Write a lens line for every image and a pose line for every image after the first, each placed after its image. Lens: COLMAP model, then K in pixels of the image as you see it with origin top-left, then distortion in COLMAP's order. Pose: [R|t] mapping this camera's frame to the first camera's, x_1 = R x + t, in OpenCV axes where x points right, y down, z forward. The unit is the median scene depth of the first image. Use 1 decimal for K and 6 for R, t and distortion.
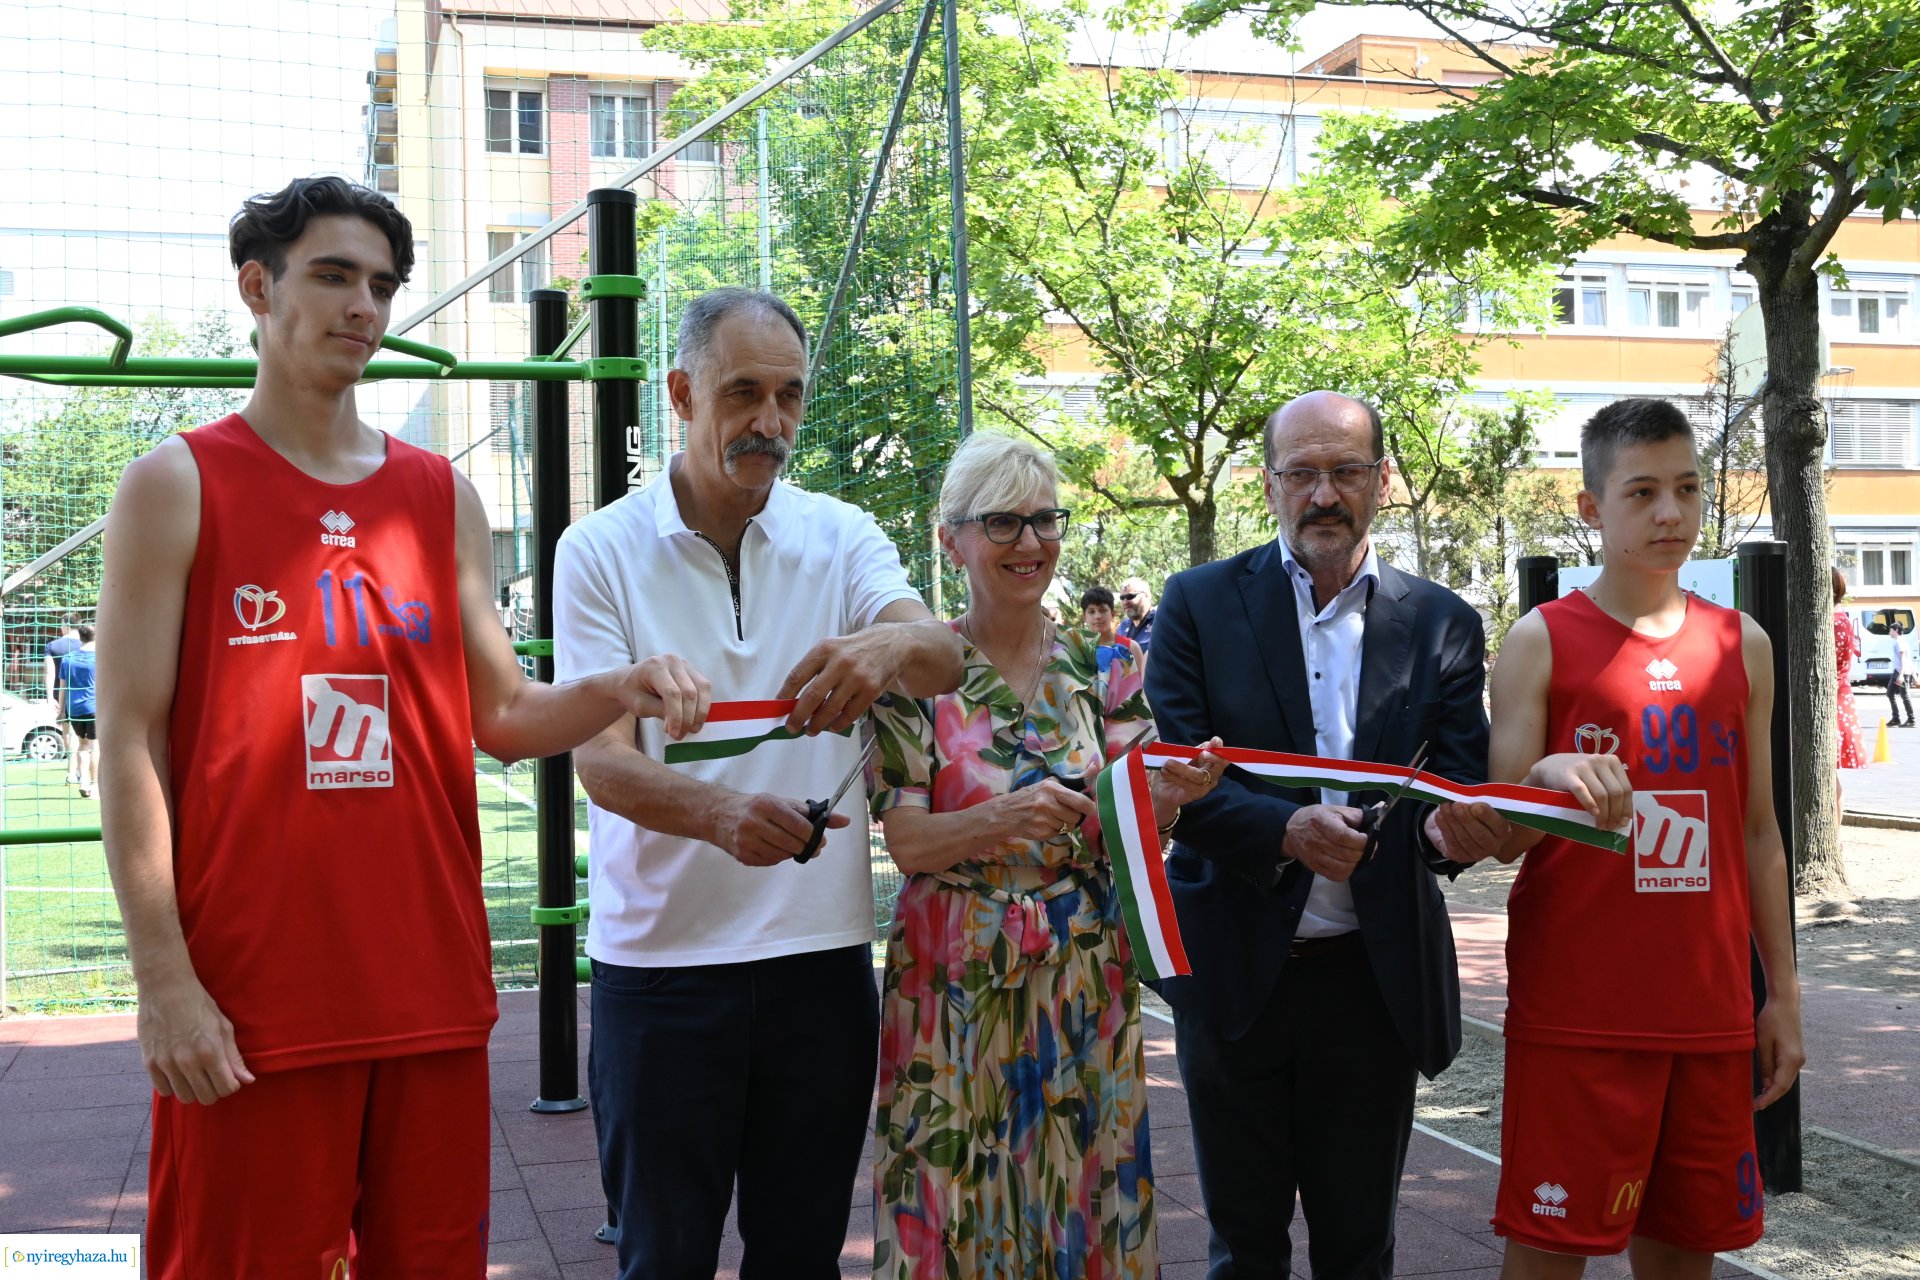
lens RADIAL K [[1855.0, 0, 960.2], [0, 1855.0, 838.4], [0, 0, 1]] dist [-0.117104, 0.236484]
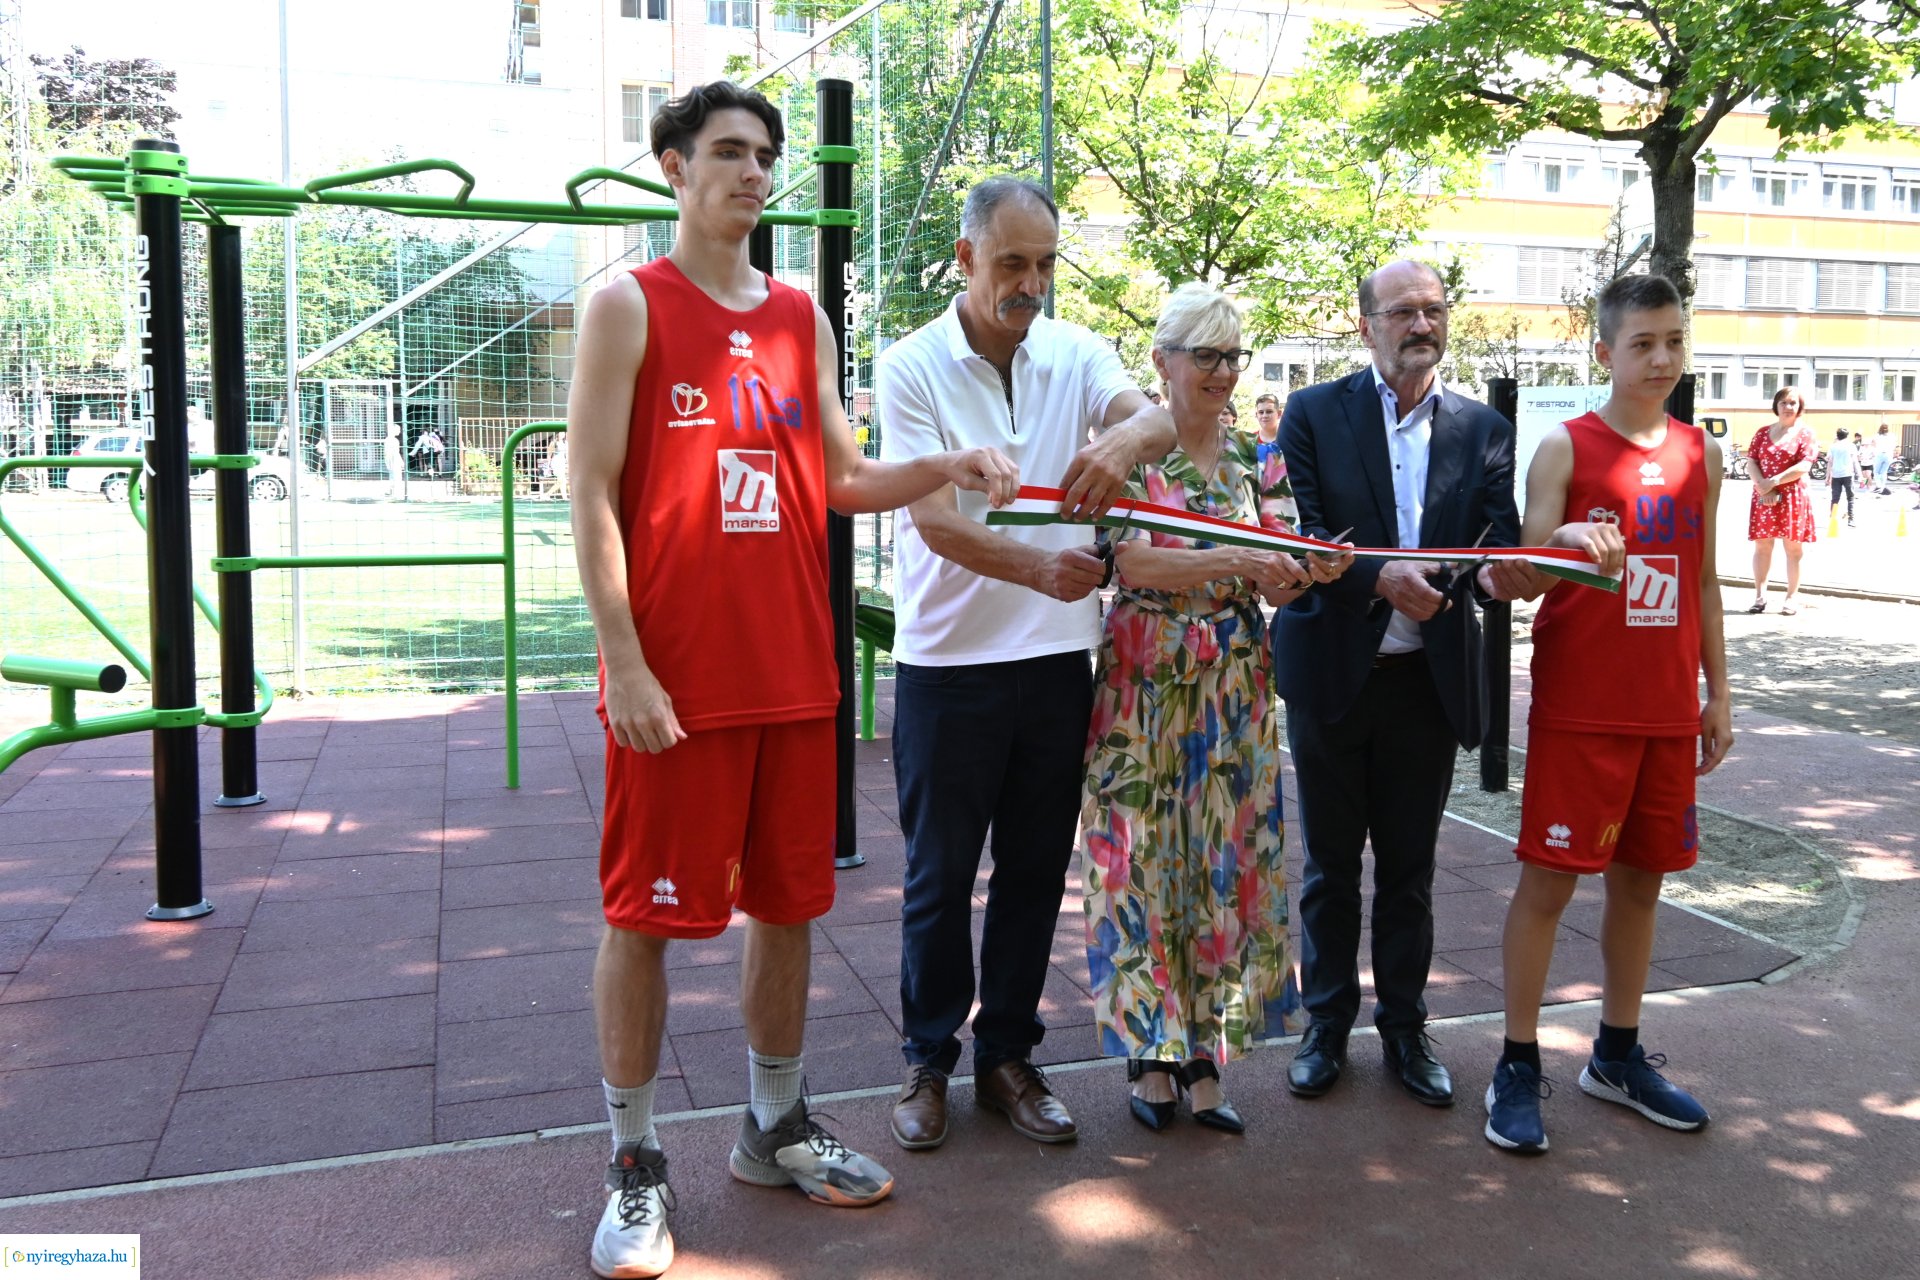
lens RADIAL K [[1492.7, 0, 960.9], [0, 1492.7, 681.2], [0, 0, 1]] dist [-0.091315, 0.168966]
pose [[0.999025, 0.018815, 0.039938, -0.096856], [-0.021531, 0.997405, 0.068696, 0.002314], [-0.038542, -0.069489, 0.996838, -0.067026]]
